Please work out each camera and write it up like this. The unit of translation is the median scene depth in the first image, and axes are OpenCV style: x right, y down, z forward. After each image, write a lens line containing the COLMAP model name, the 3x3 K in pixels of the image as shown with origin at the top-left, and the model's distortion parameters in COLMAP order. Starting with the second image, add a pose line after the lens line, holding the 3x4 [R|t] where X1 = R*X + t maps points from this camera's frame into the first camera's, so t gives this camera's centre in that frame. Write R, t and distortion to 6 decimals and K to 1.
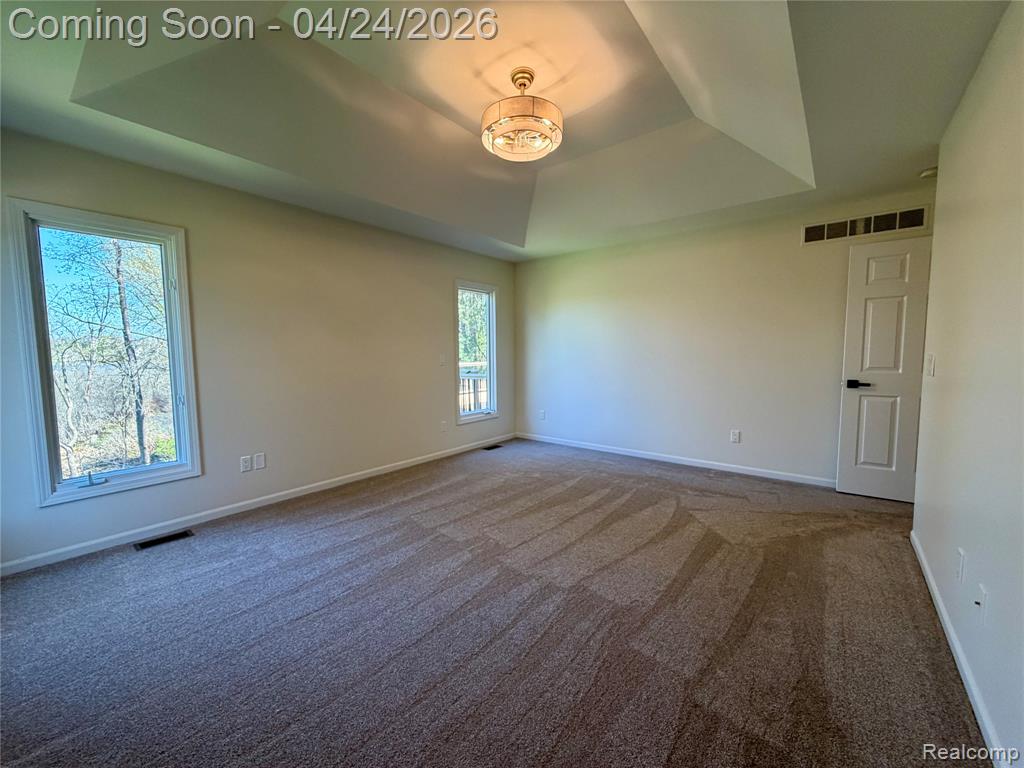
lens RADIAL K [[406.5, 0, 510.9], [0, 406.5, 385.8], [0, 0, 1]] dist [0.001614, -0.000014]
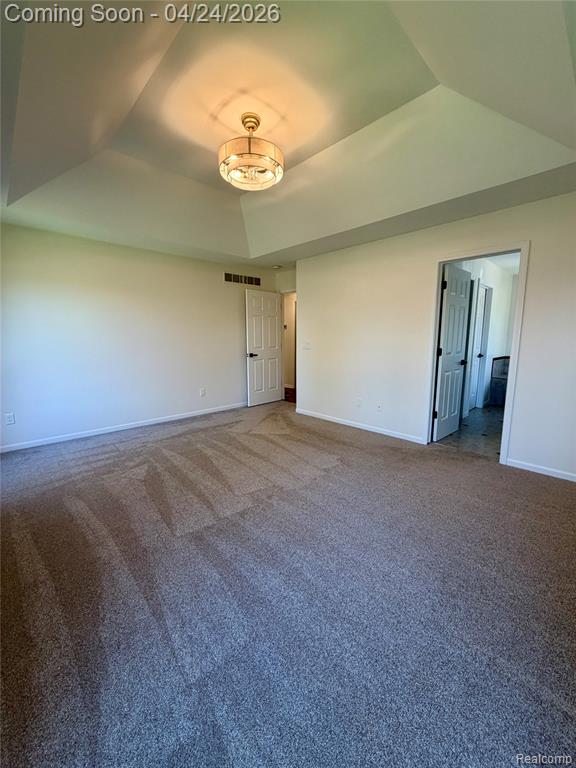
lens RADIAL K [[304.9, 0, 288.5], [0, 304.9, 380.0], [0, 0, 1]] dist [0.001614, -0.000014]
pose [[0.132146, -0.133092, 0.982255, -0.728141], [0.082874, 0.988959, 0.122851, -0.056396], [-0.987760, 0.065169, 0.141717, 0.595732]]
